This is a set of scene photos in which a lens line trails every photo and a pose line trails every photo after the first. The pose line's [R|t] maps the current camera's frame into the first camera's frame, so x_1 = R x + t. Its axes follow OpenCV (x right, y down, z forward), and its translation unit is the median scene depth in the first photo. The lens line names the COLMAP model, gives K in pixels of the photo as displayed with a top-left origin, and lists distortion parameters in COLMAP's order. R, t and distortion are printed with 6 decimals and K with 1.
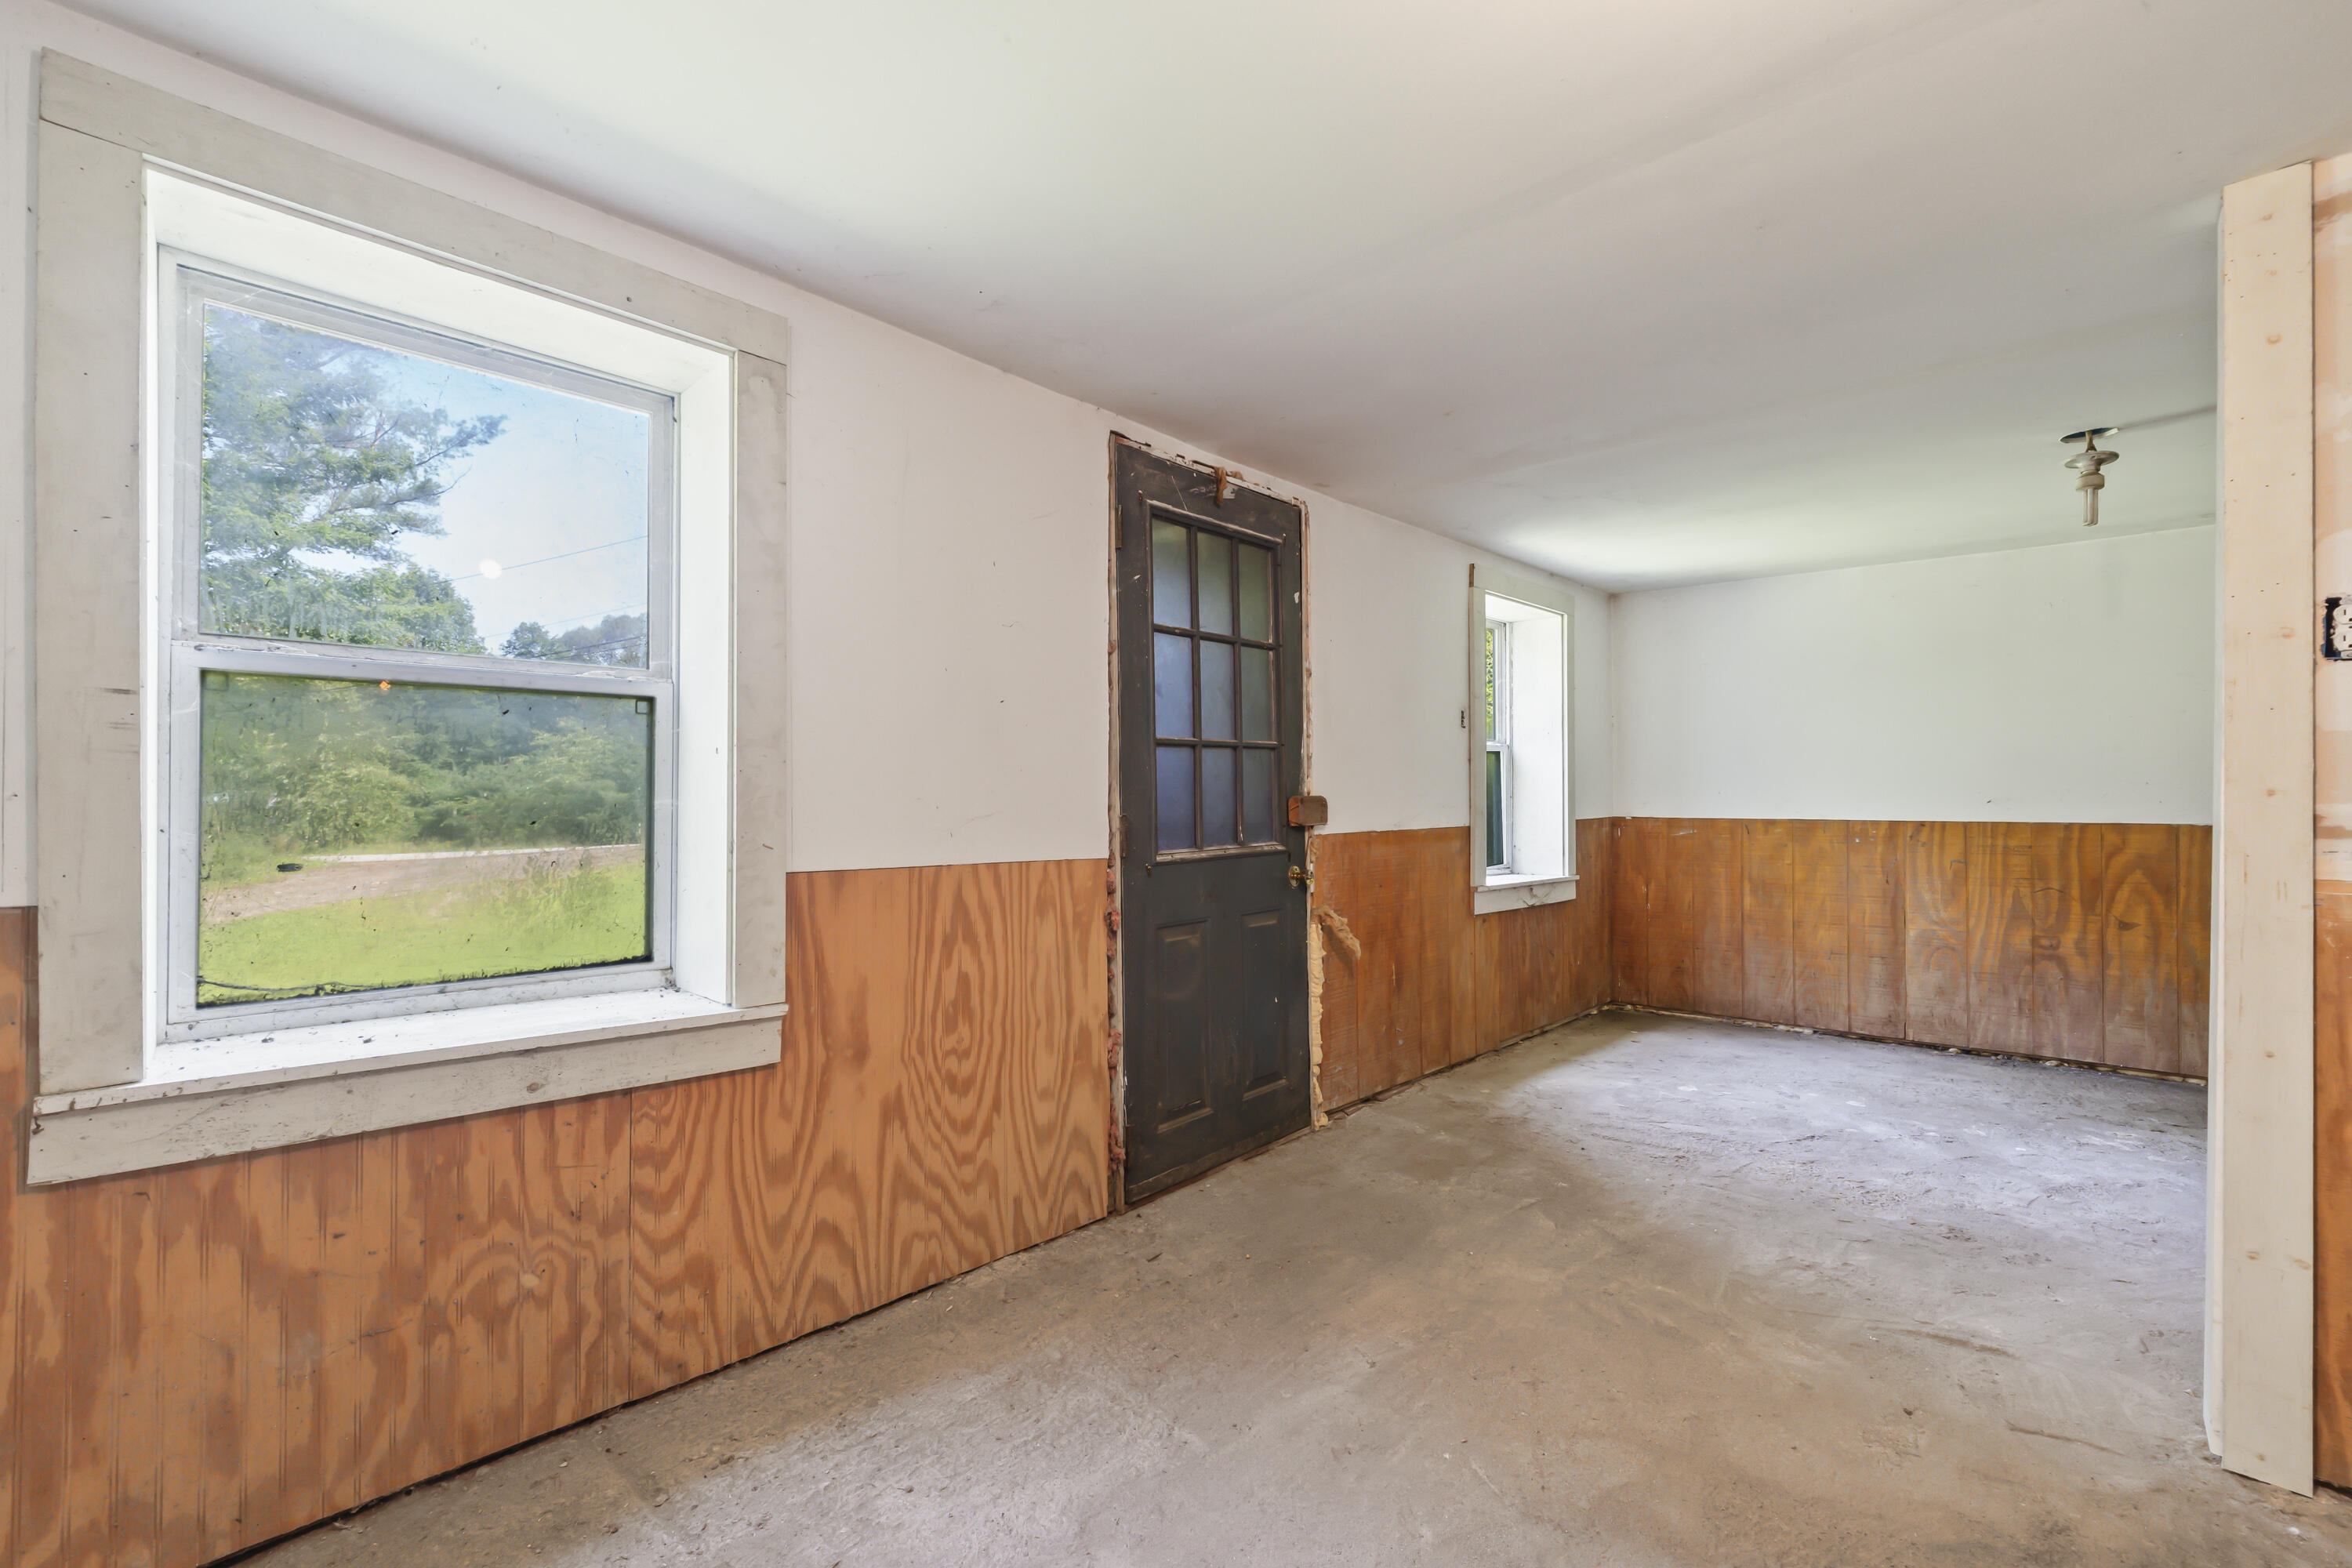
lens RADIAL K [[988.7, 0, 1167.1], [0, 988.7, 779.6], [0, 0, 1]] dist [-0.007720, 0.000373]
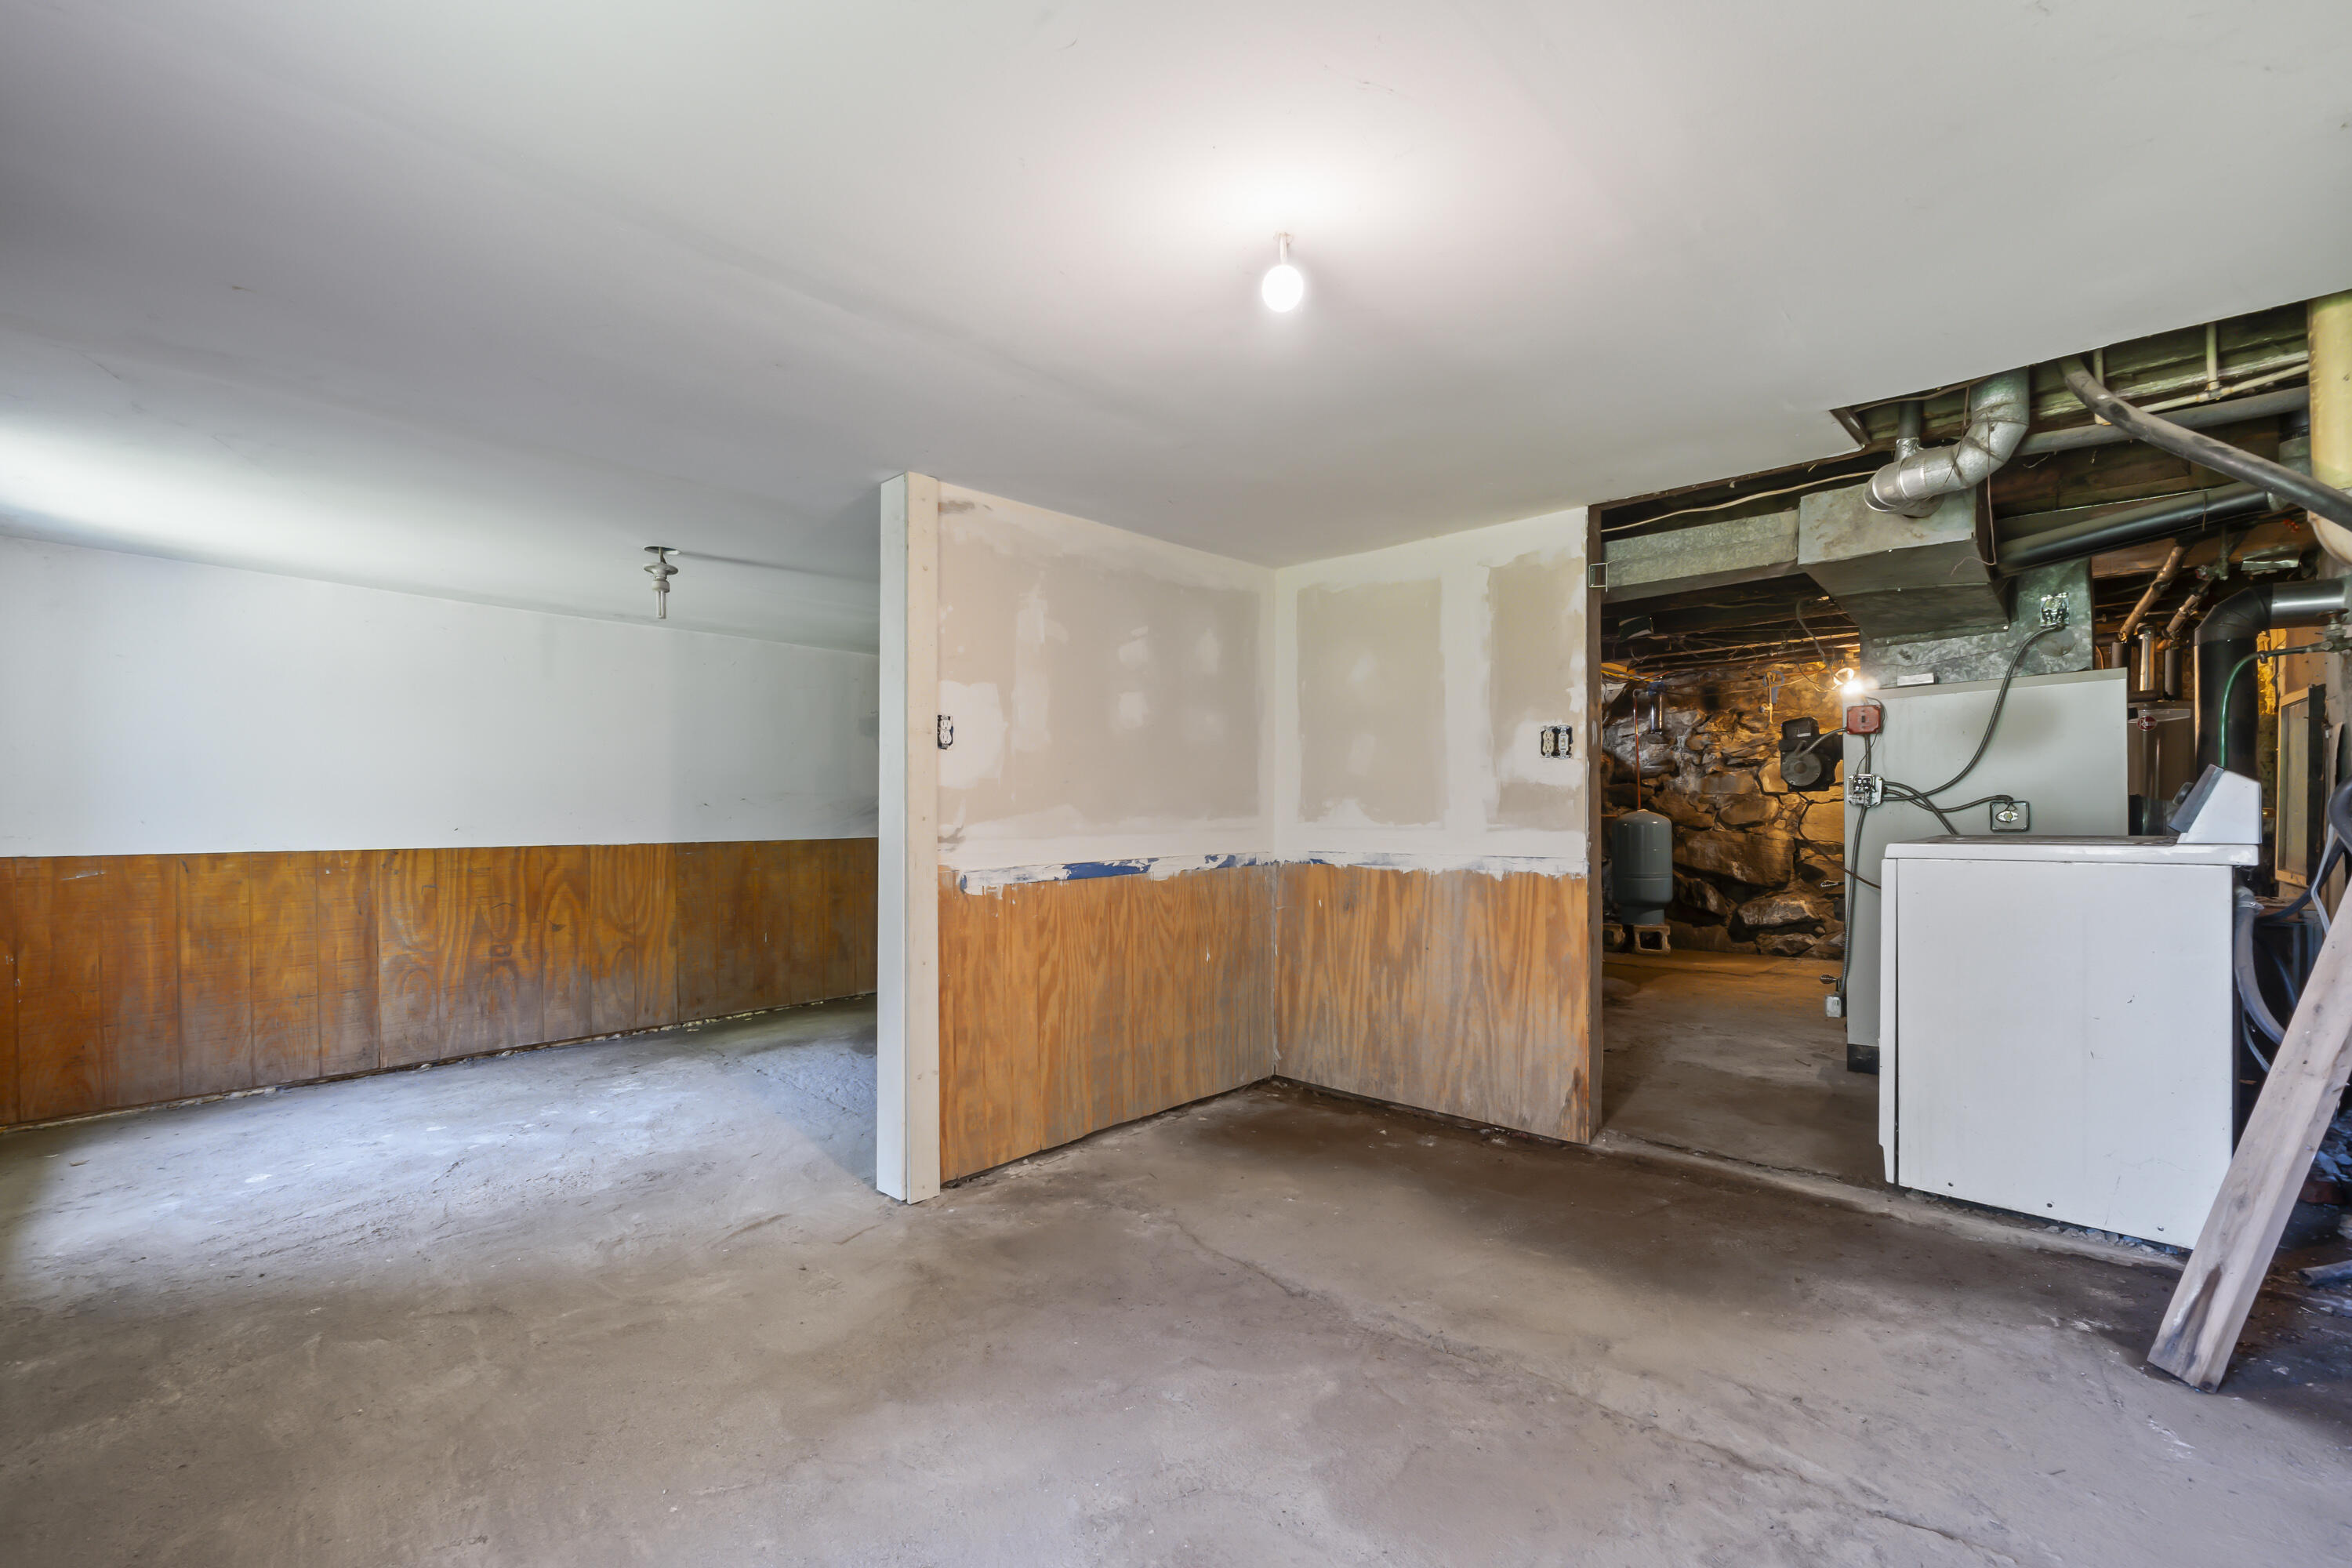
lens RADIAL K [[1000.4, 0, 1173.2], [0, 1000.4, 823.7], [0, 0, 1]] dist [-0.001969, -0.000035]
pose [[0.001162, -0.004811, 0.999988, -0.280141], [-0.010024, 0.999938, 0.004823, 0.003155], [-0.999949, -0.010030, 0.001114, 0.210723]]
